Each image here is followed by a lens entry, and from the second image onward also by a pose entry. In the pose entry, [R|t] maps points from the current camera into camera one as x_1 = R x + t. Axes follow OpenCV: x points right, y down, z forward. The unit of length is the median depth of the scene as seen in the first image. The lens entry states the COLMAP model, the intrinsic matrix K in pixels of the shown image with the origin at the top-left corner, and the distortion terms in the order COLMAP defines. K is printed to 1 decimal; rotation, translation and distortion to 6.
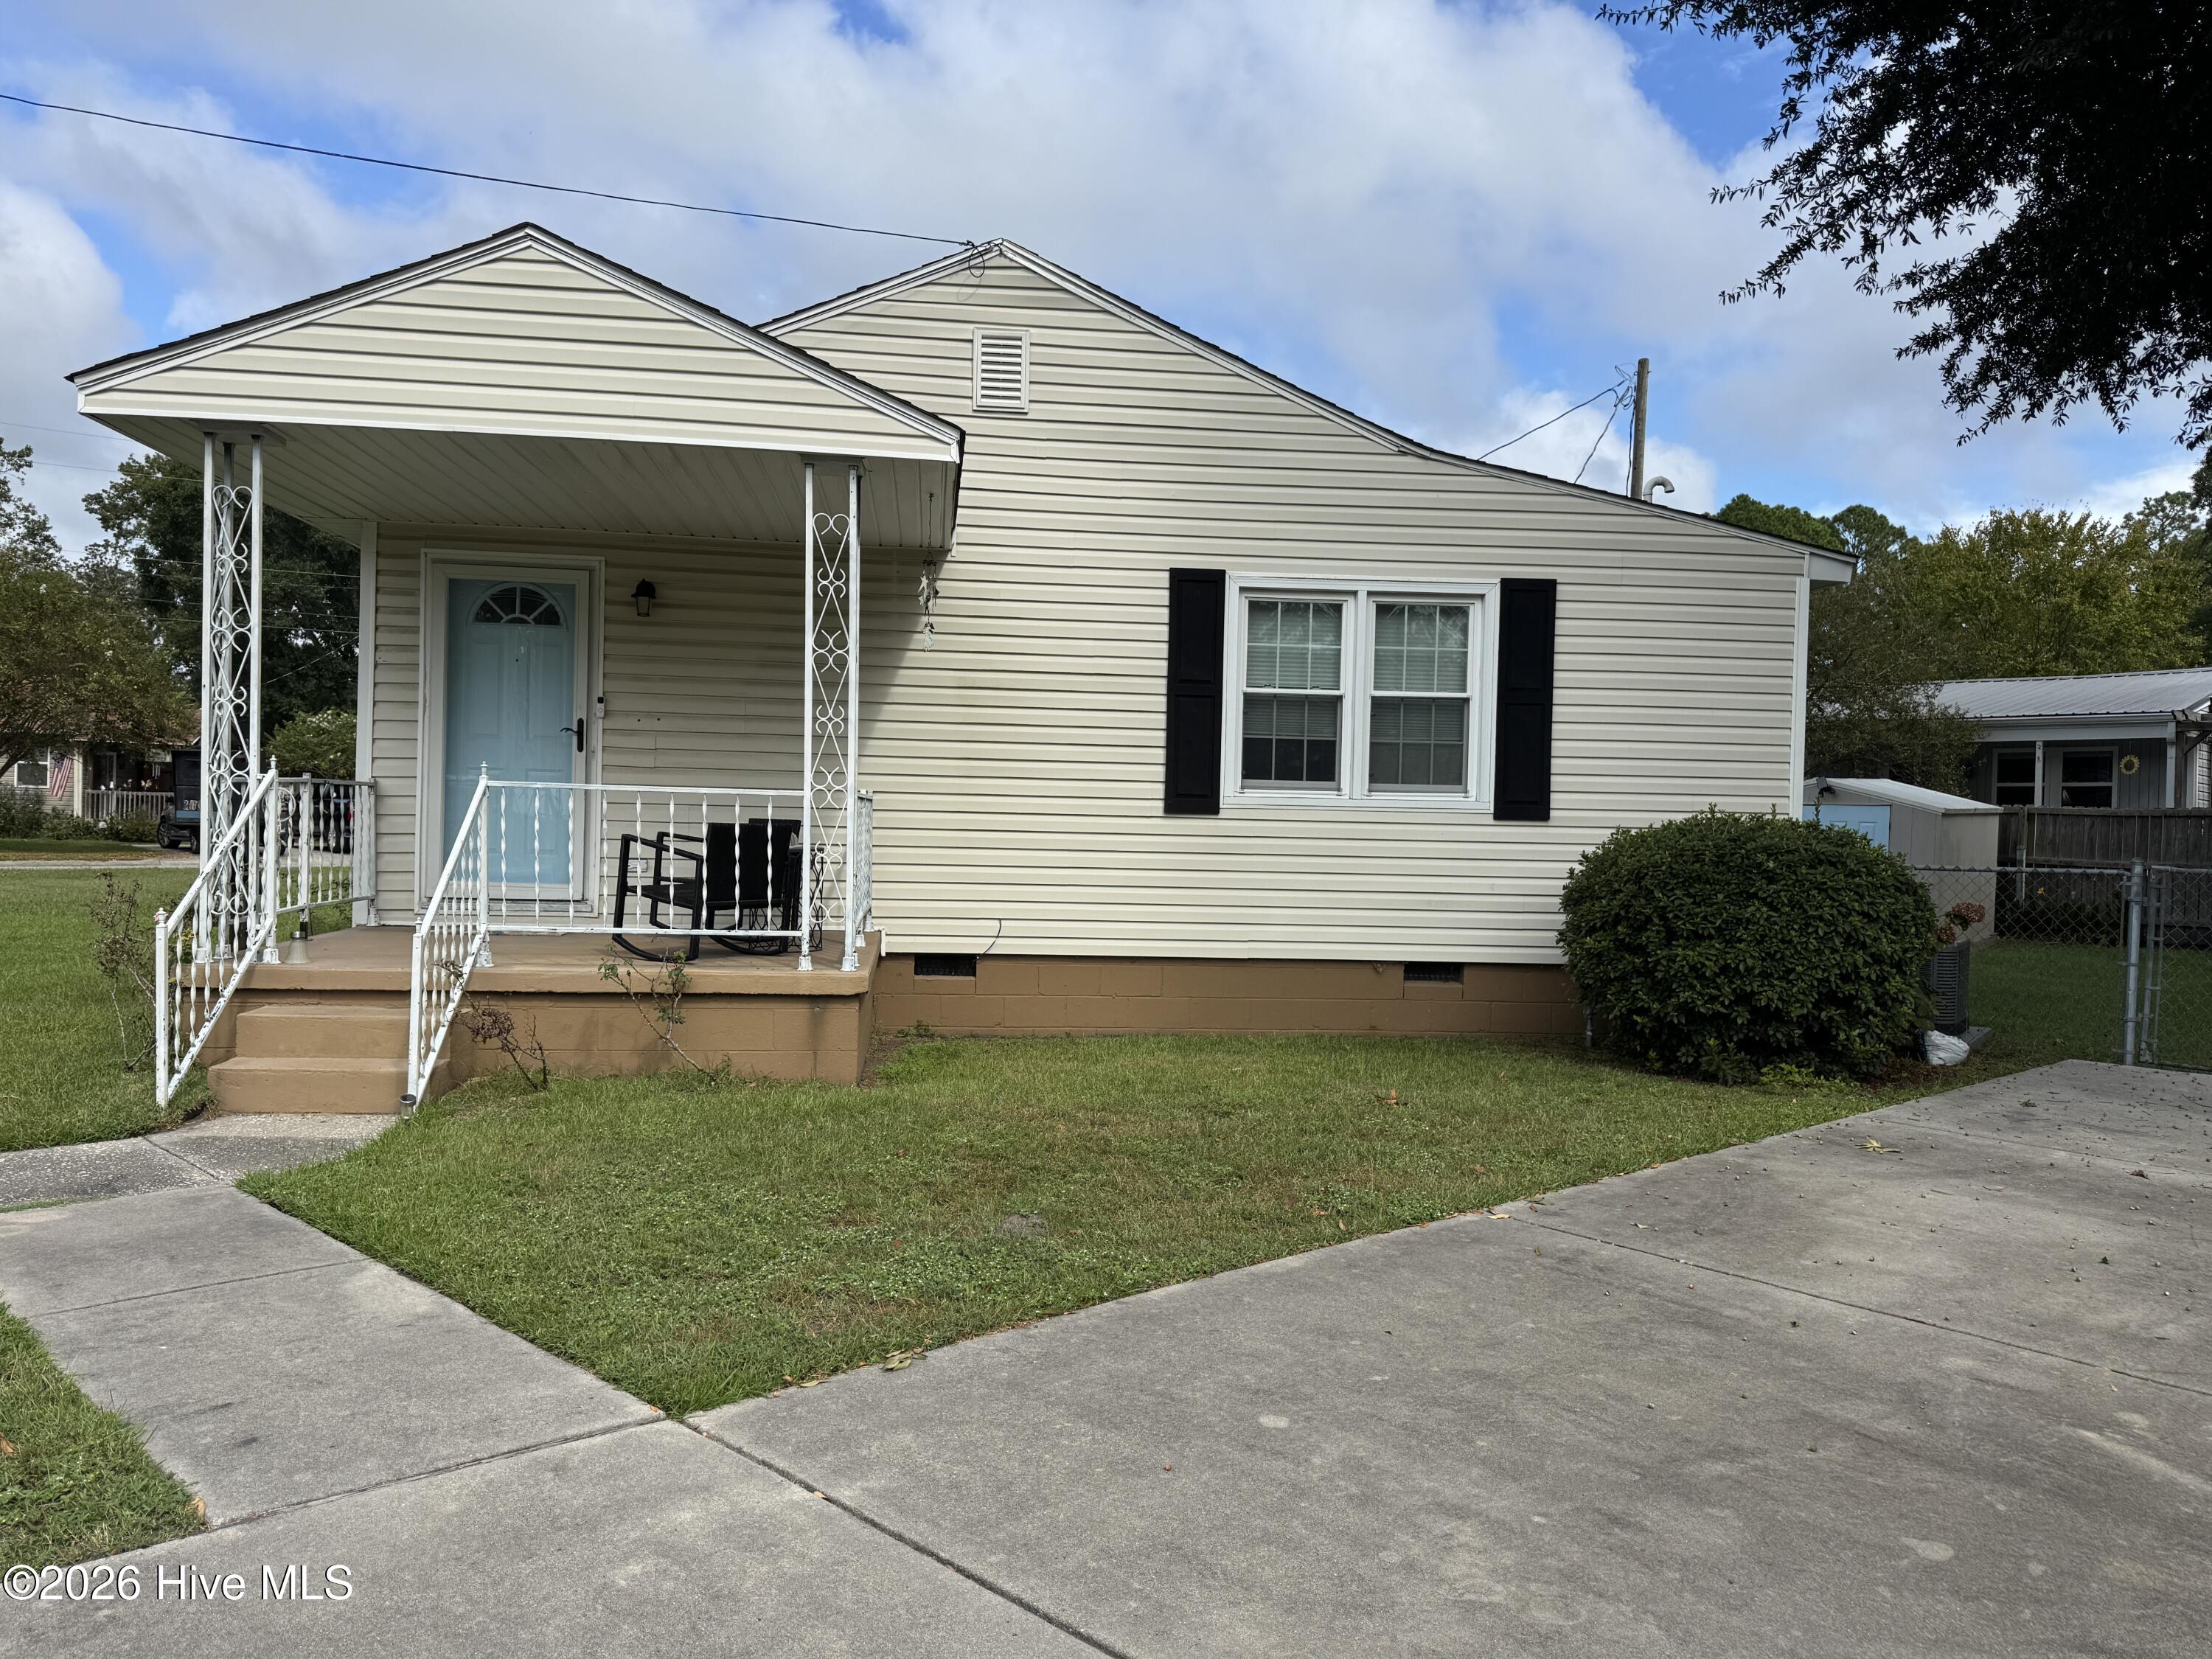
lens RADIAL K [[1572.2, 0, 1112.9], [0, 1572.2, 825.3], [0, 0, 1]] dist [0.056038, -0.066773]
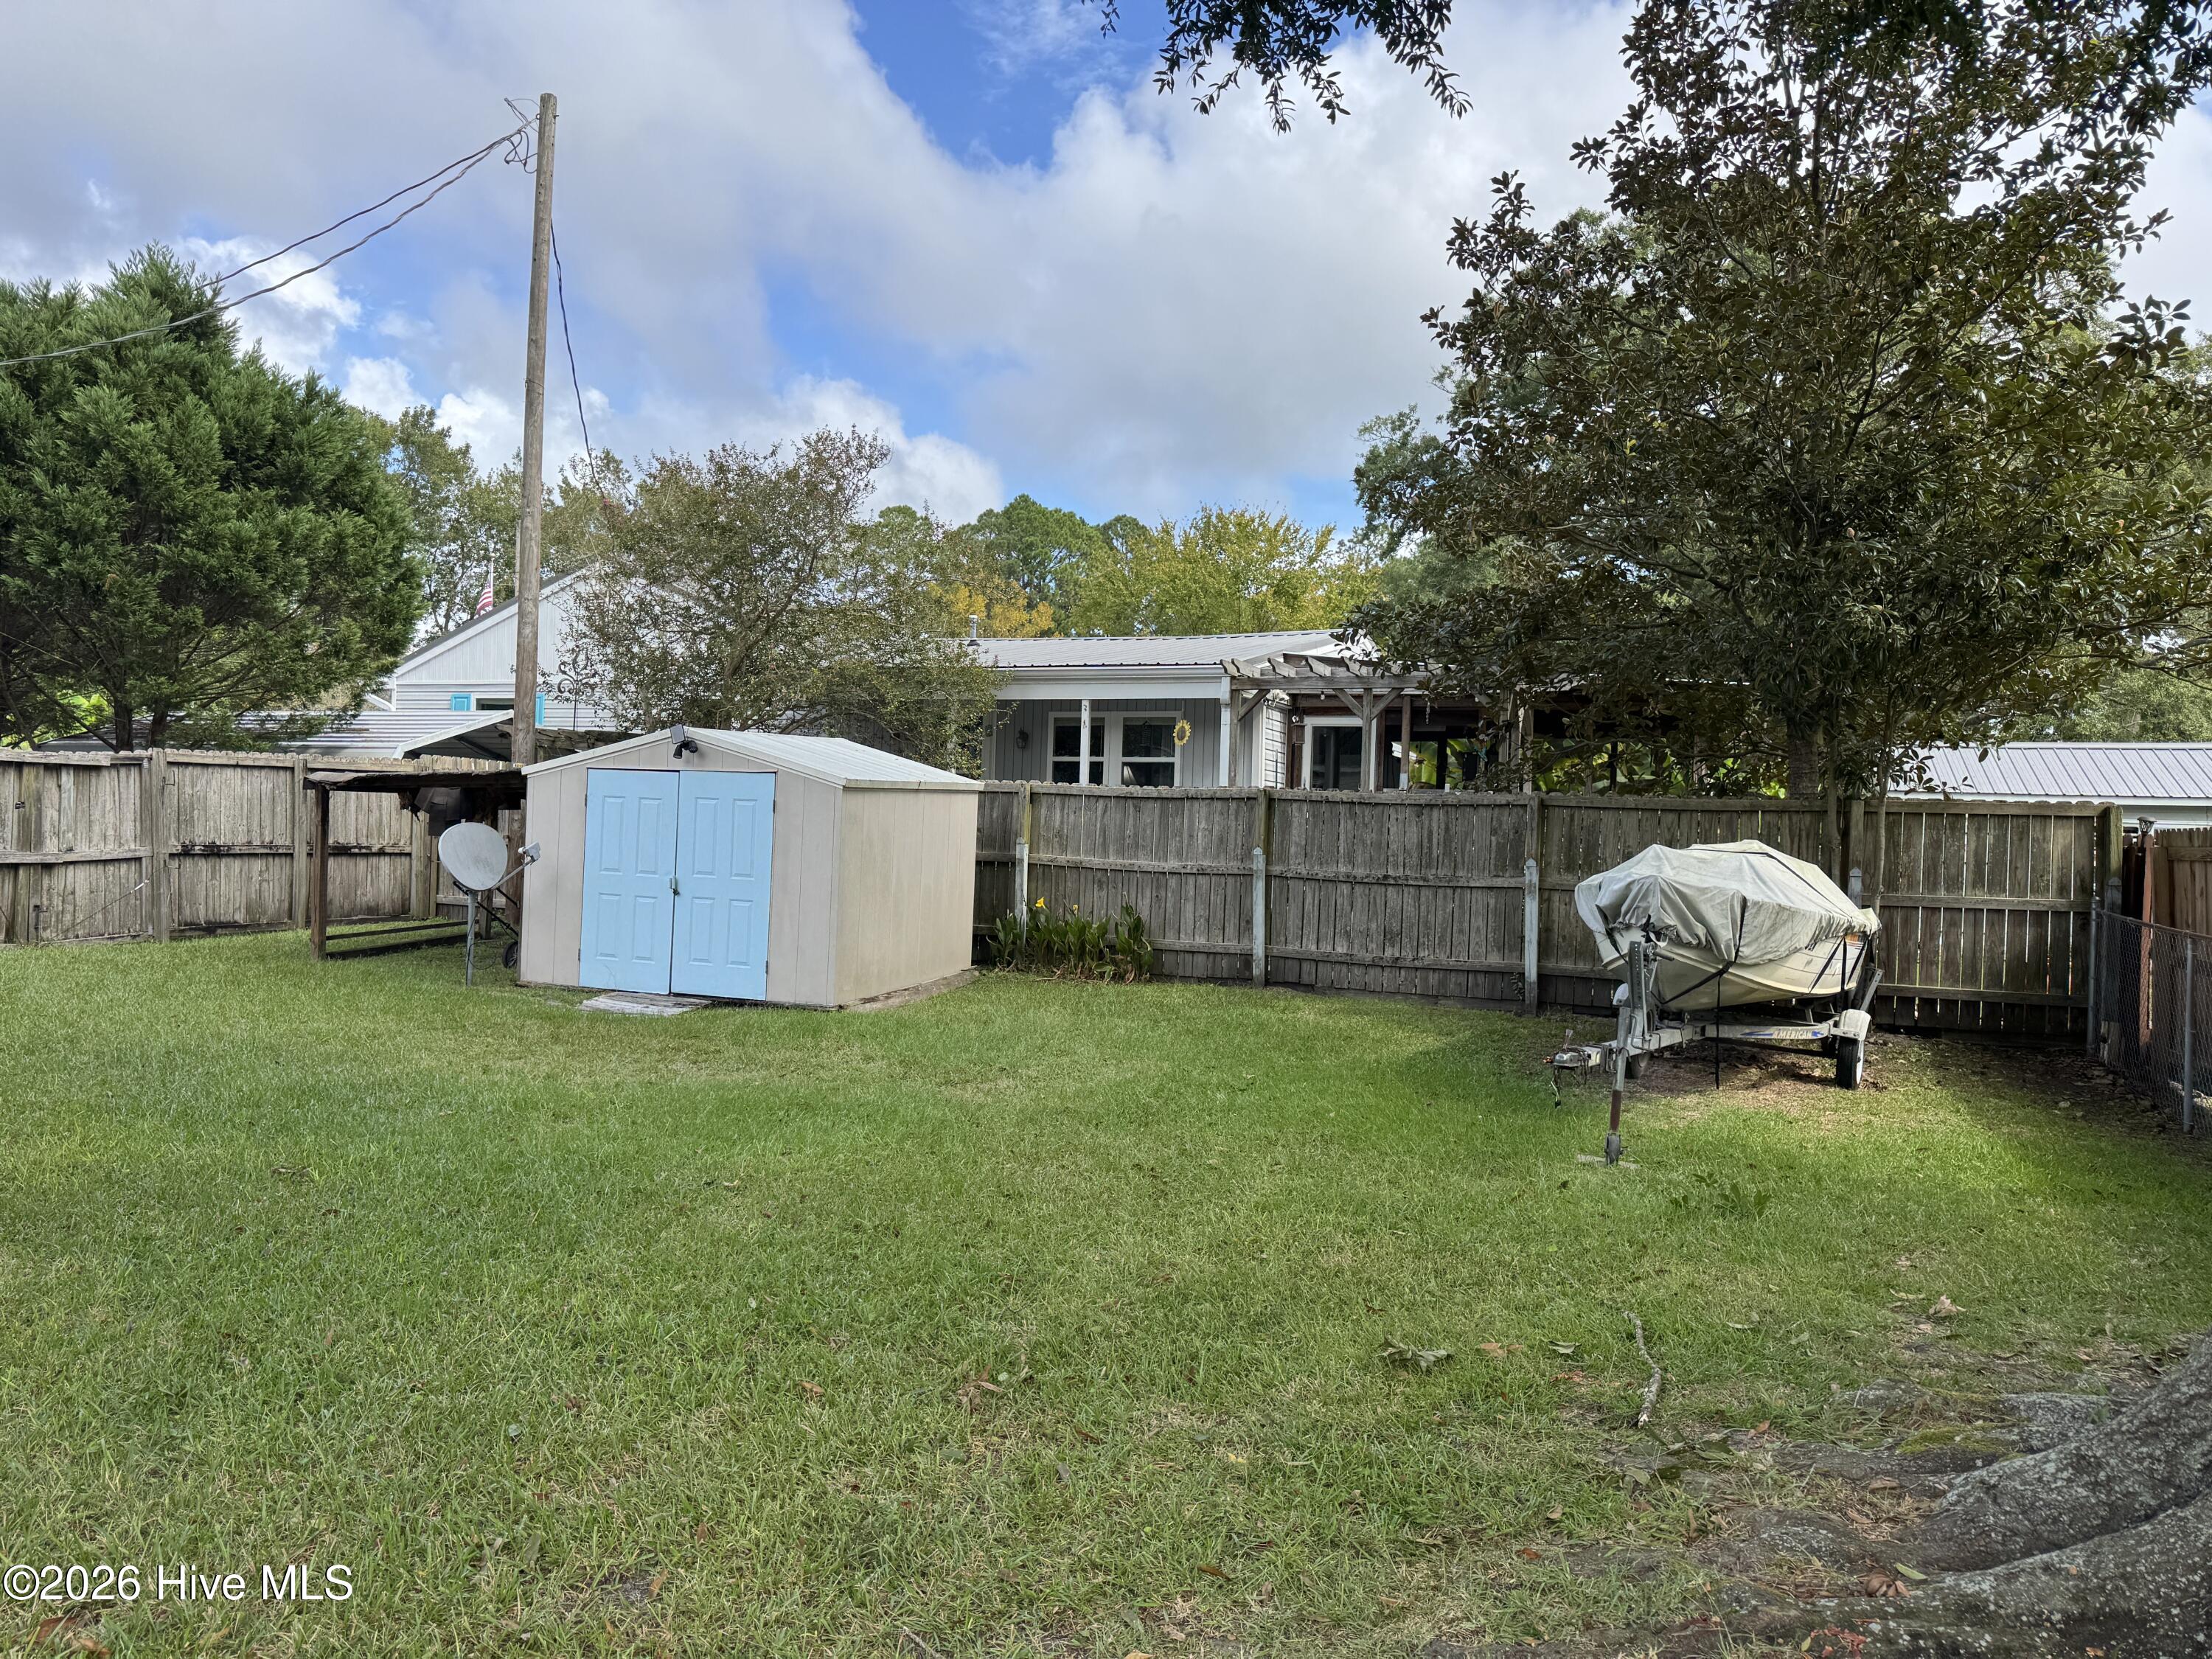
lens RADIAL K [[1572.2, 0, 1098.6], [0, 1572.2, 830.4], [0, 0, 1]] dist [0.056038, -0.066773]
pose [[0.918674, 0.005353, 0.394980, 0.285717], [-0.009108, 0.999929, 0.007633, 0.003417], [-0.394911, -0.010609, 0.918658, 0.301724]]
